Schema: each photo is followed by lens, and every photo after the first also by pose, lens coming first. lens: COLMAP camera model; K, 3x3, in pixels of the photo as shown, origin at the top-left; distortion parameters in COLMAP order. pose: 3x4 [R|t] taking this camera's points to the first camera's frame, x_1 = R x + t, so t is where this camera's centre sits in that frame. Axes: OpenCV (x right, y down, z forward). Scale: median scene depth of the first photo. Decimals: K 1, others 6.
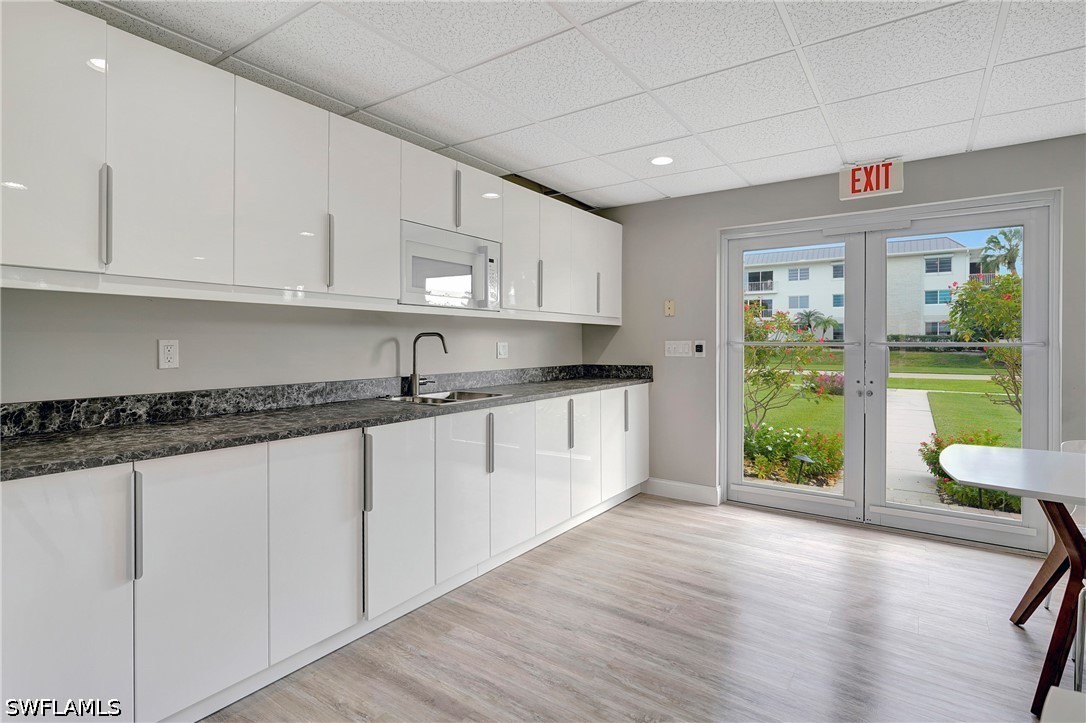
lens RADIAL K [[535.2, 0, 543.8], [0, 535.2, 341.9], [0, 0, 1]] dist [-0.001149, 0.000296]
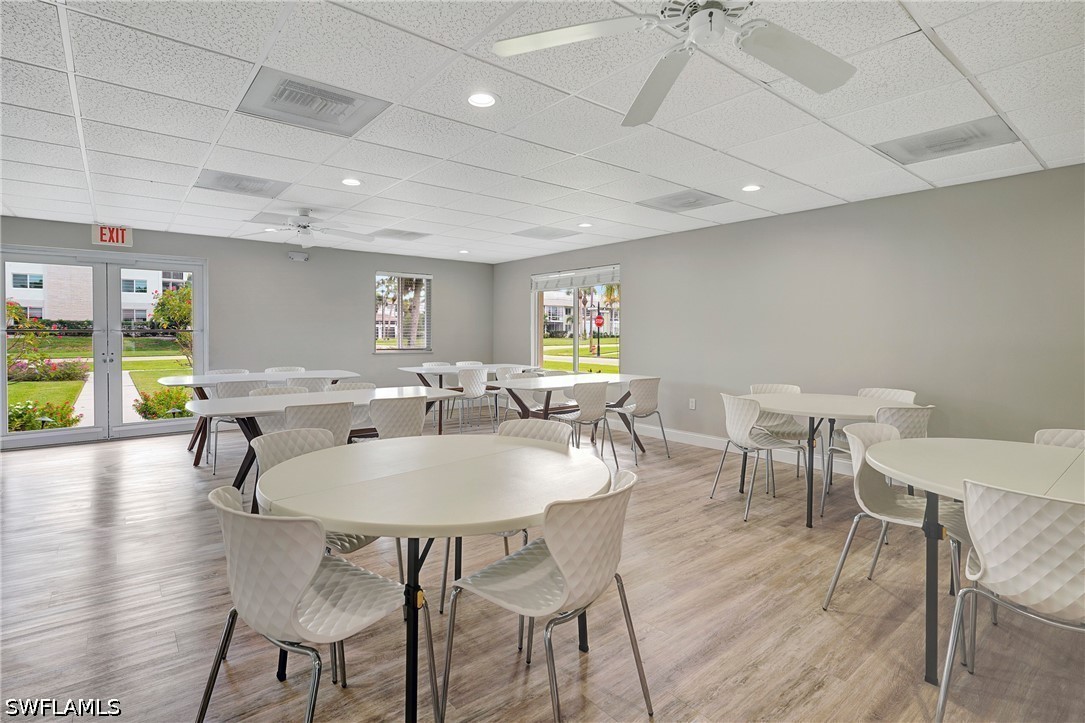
lens RADIAL K [[534.7, 0, 543.3], [0, 534.7, 341.9], [0, 0, 1]] dist [-0.001149, 0.000296]
pose [[0.273977, -0.021817, 0.961489, -0.641262], [-0.005093, 0.999696, 0.024135, -0.008919], [-0.961723, -0.011509, 0.273782, -0.773195]]
